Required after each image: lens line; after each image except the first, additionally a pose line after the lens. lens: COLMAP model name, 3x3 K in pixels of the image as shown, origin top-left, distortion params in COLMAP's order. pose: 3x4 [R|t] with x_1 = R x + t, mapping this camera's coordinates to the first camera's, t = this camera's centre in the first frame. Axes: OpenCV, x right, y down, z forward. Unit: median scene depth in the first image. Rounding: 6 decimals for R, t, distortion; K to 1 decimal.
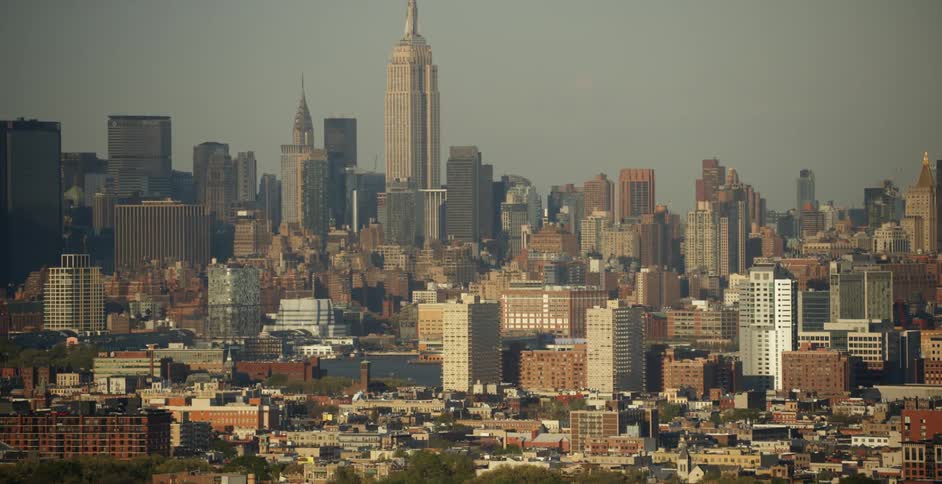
lens RADIAL K [[3007.4, 0, 518.5], [0, 3007.4, 240.1], [0, 0, 1]] dist [1.073618, 2.272842]
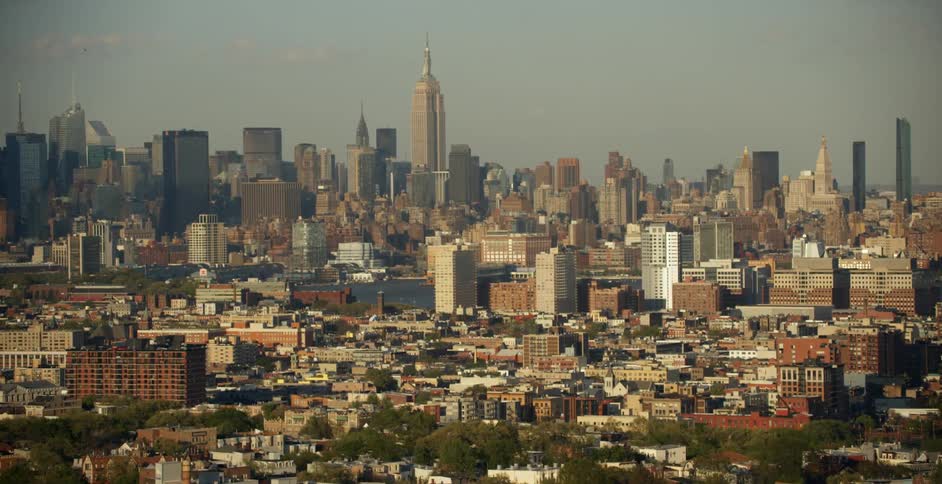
lens RADIAL K [[3007.4, 0, 518.5], [0, 3007.4, 240.1], [0, 0, 1]] dist [1.073618, 2.272842]
pose [[0.999790, -0.007125, 0.019239, -0.016377], [0.006988, 0.999950, 0.007183, 0.007465], [-0.019289, -0.007047, 0.999789, -0.537853]]
